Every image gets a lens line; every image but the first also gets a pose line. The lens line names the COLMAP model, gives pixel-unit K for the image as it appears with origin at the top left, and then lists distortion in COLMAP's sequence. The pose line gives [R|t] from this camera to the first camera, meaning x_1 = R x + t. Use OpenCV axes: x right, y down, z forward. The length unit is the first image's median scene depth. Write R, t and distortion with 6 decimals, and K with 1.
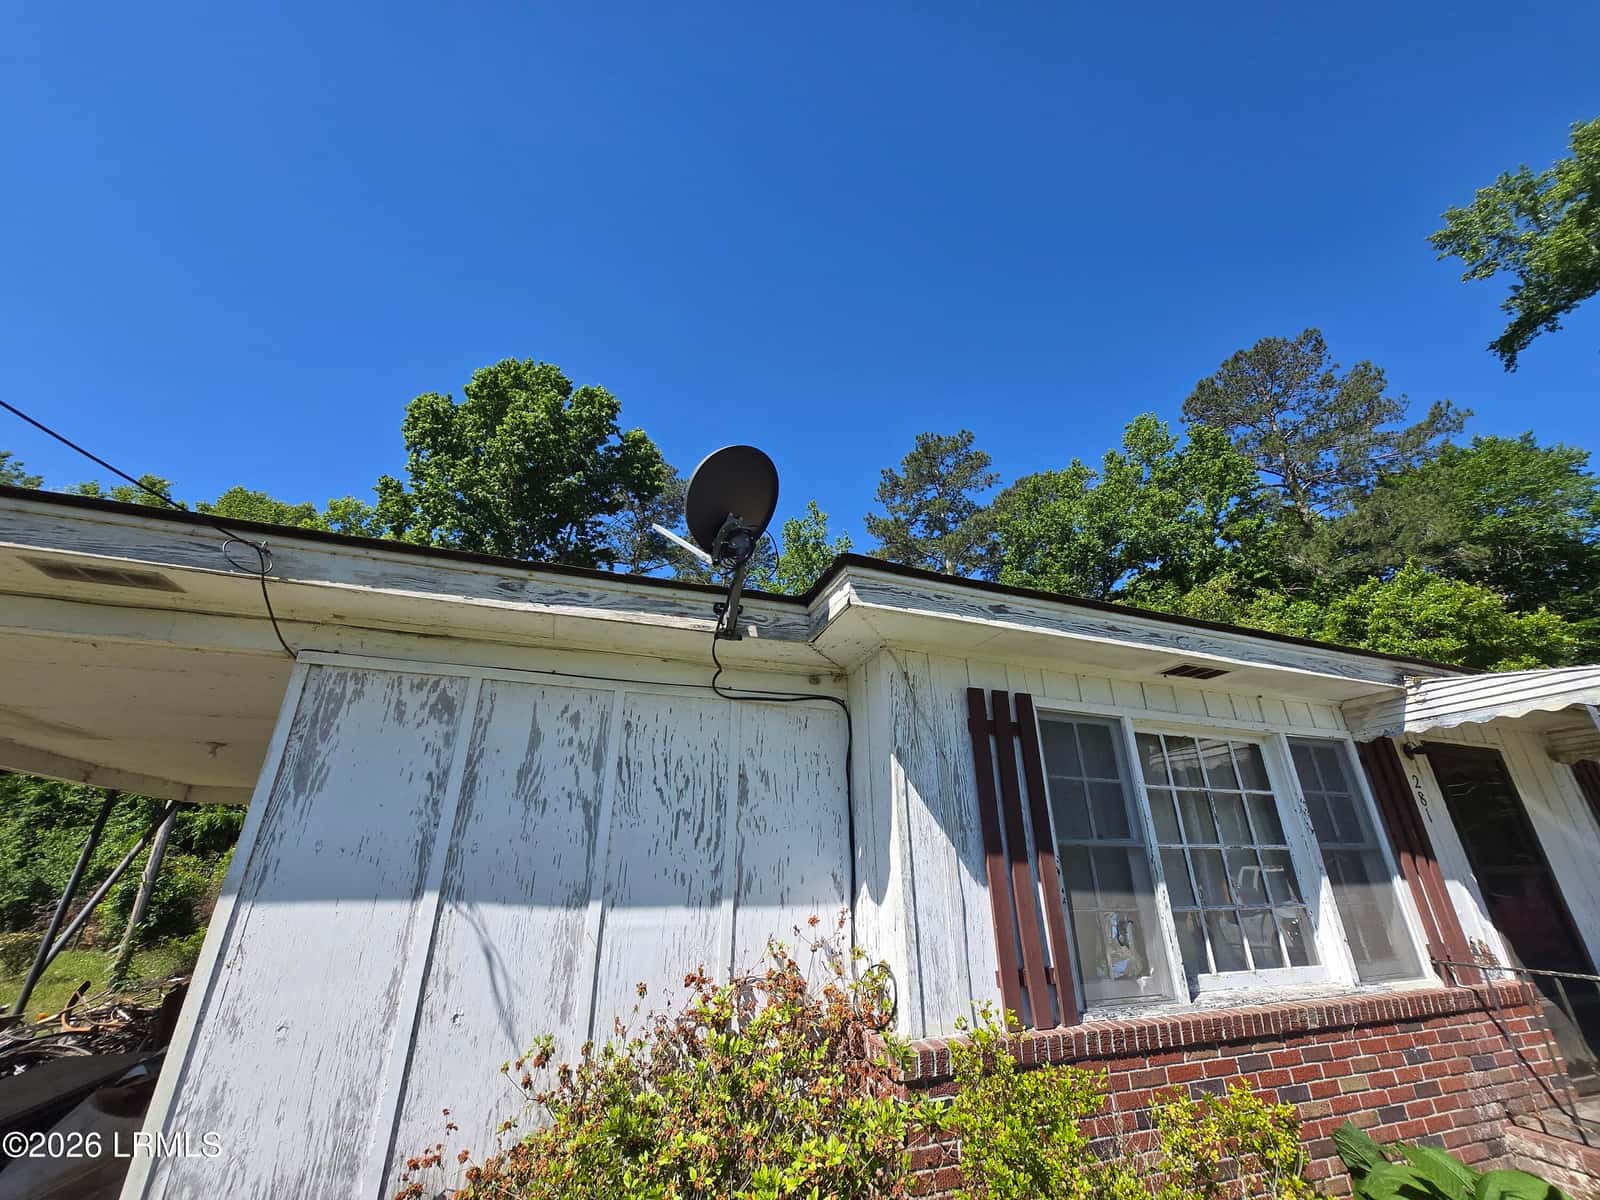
lens RADIAL K [[626.4, 0, 805.8], [0, 626.4, 614.8], [0, 0, 1]] dist [0.004044, -0.002575]
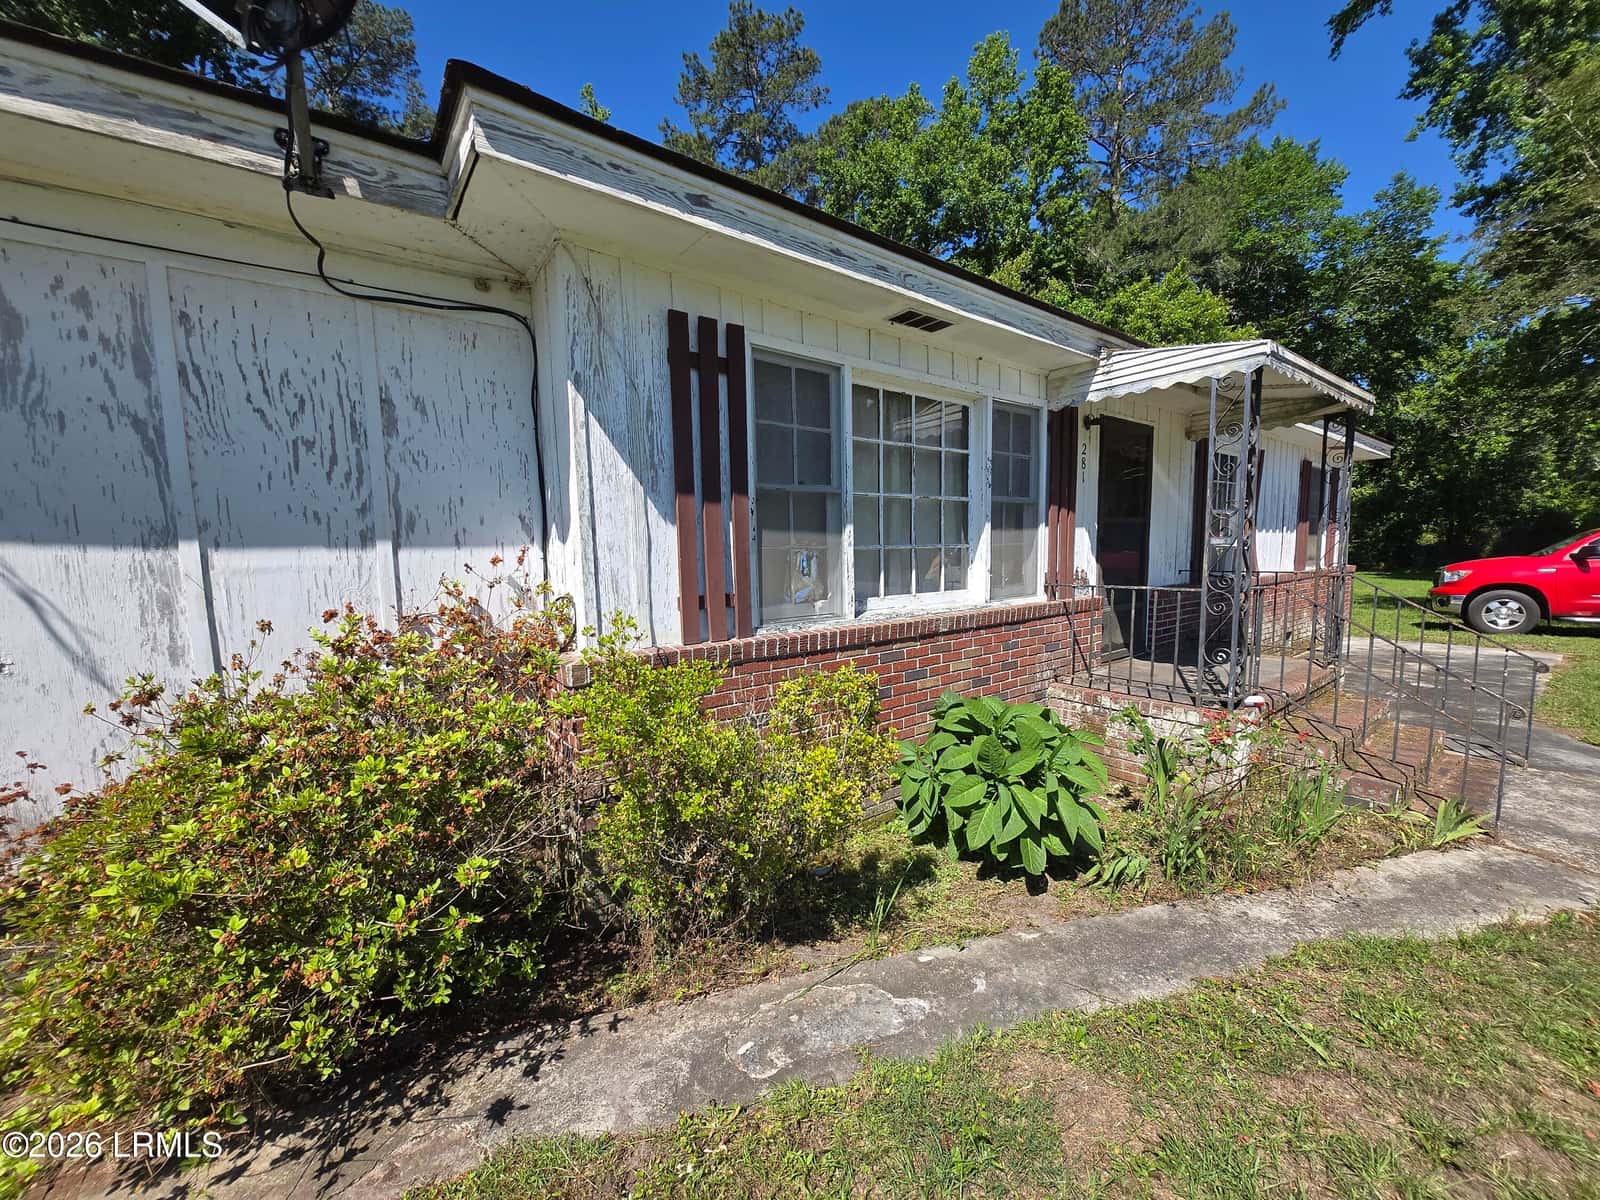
lens RADIAL K [[626.4, 0, 805.8], [0, 626.4, 614.8], [0, 0, 1]] dist [0.004044, -0.002575]
pose [[0.955346, -0.045299, 0.291998, 0.162232], [-0.099382, 0.881357, 0.461880, 0.066941], [-0.278277, -0.470275, 0.837498, 0.029950]]
